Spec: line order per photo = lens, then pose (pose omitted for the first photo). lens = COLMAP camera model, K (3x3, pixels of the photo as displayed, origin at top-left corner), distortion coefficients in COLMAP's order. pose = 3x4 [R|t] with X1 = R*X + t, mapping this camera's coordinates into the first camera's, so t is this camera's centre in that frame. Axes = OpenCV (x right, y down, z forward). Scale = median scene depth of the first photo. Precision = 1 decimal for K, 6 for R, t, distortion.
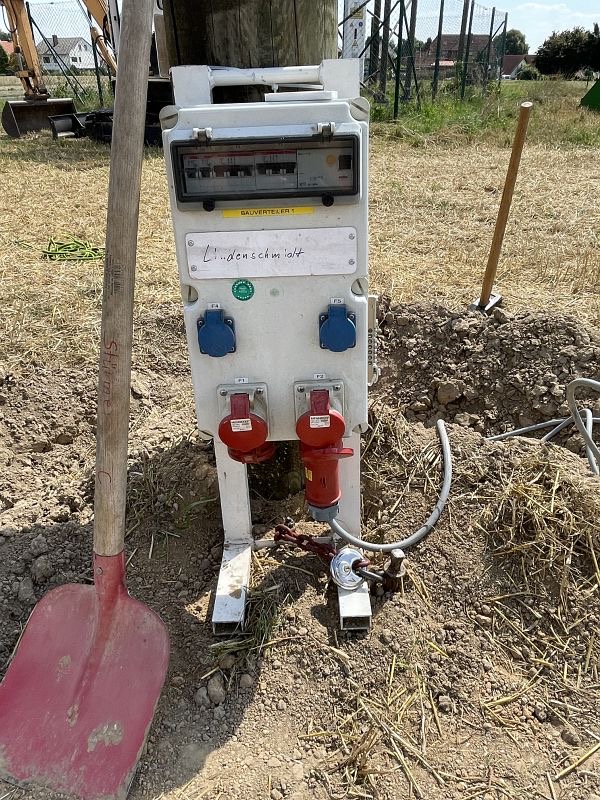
lens RADIAL K [[591.1, 0, 306.6], [0, 591.1, 399.4], [0, 0, 1]] dist [0.015003, -0.037191]
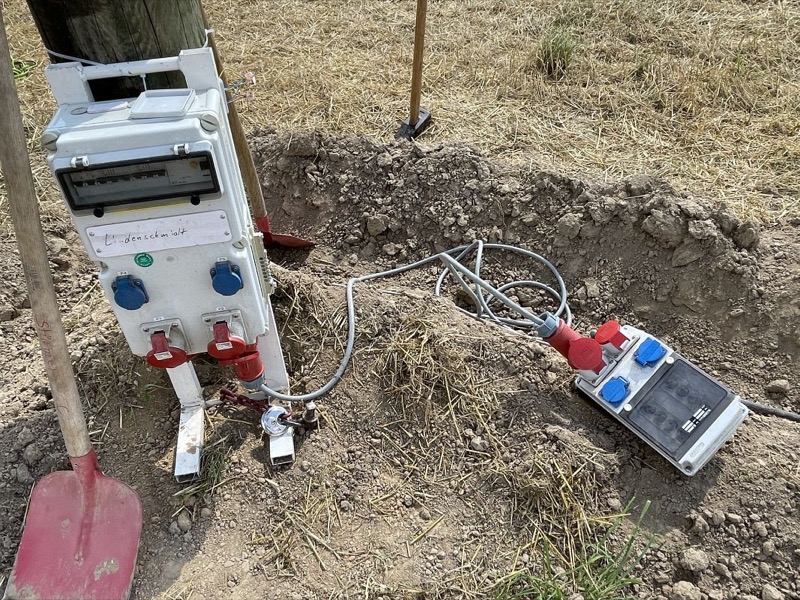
lens RADIAL K [[591.1, 0, 403.5], [0, 591.1, 304.9], [0, 0, 1]] dist [0.015003, -0.037191]
pose [[0.982981, -0.115608, 0.142770, 0.207689], [0.072807, 0.958680, 0.275013, -0.335661], [-0.168664, -0.259938, 0.950781, -0.277815]]
